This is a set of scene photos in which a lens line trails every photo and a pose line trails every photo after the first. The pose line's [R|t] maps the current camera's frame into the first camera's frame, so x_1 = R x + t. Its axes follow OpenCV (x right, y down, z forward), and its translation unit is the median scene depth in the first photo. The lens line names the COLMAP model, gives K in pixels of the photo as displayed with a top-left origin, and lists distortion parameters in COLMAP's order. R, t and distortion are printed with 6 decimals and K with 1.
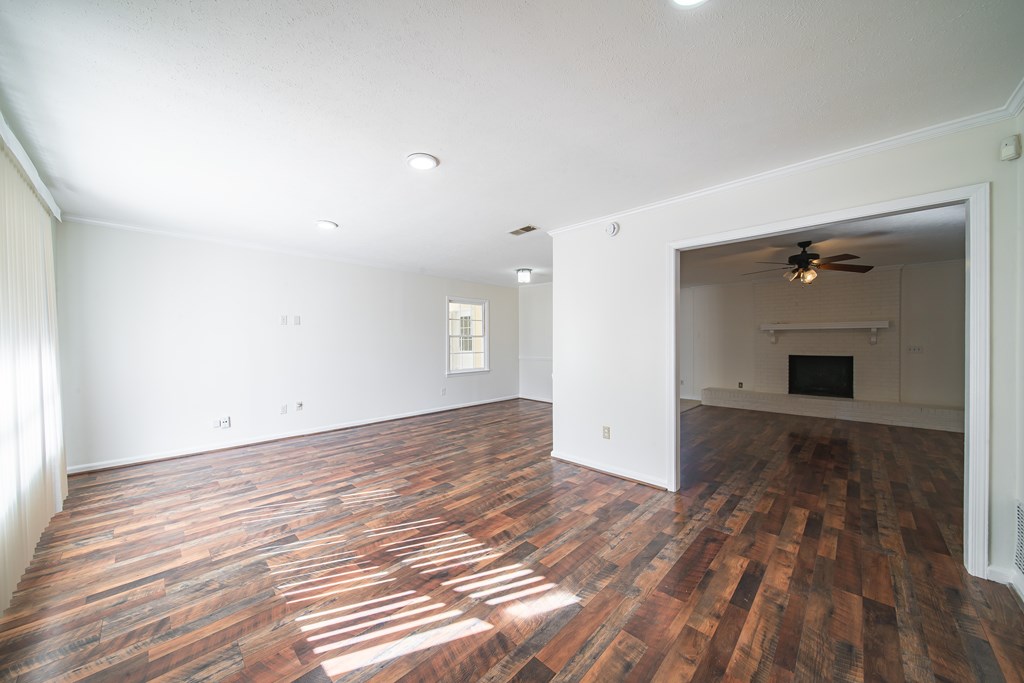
lens RADIAL K [[356.3, 0, 512.0], [0, 356.3, 341.5], [0, 0, 1]] dist [0.000043, -0.001620]
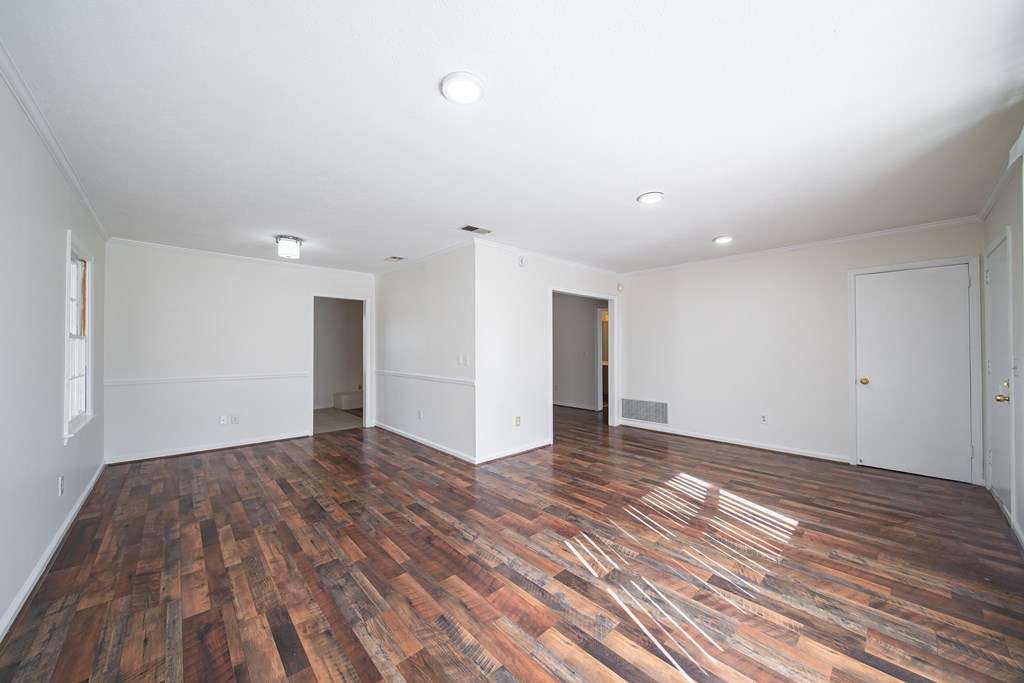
lens RADIAL K [[362.3, 0, 506.1], [0, 362.3, 345.3], [0, 0, 1]] dist [-0.001924, -0.000193]
pose [[0.065490, 0.004610, 0.997843, -1.487202], [0.002217, 0.999986, -0.004765, -0.008727], [-0.997851, 0.002525, 0.065479, 1.410935]]
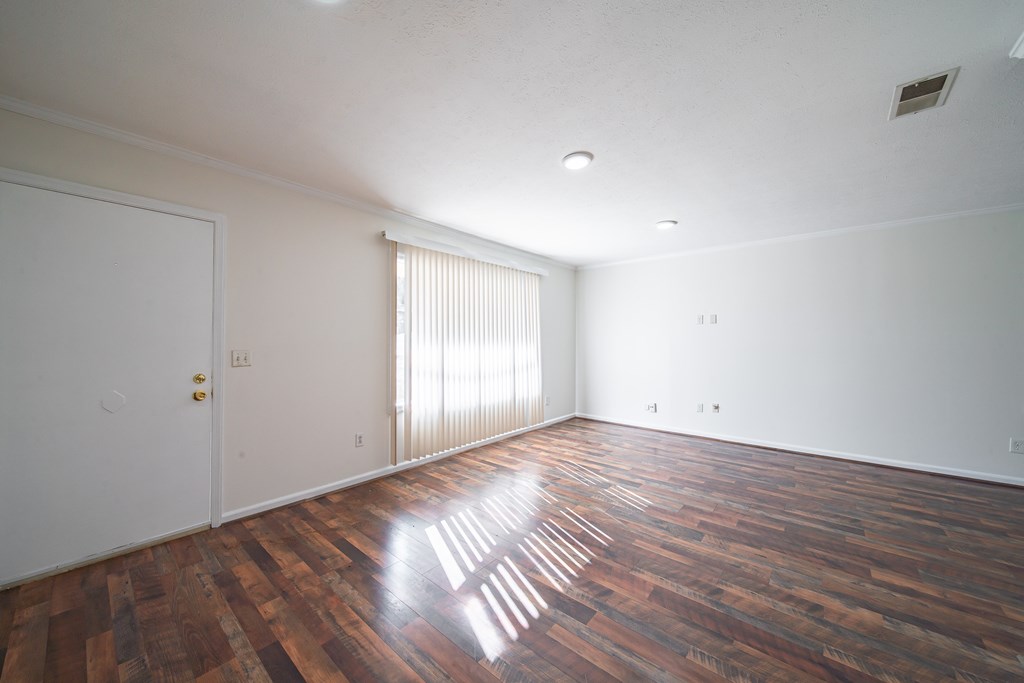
lens RADIAL K [[370.6, 0, 492.5], [0, 370.6, 343.1], [0, 0, 1]] dist [-0.000428, -0.000066]
pose [[0.041463, 0.012313, -0.999064, 0.770825], [-0.005289, 0.999913, 0.012104, -0.008341], [0.999126, 0.004783, 0.041525, 0.722793]]
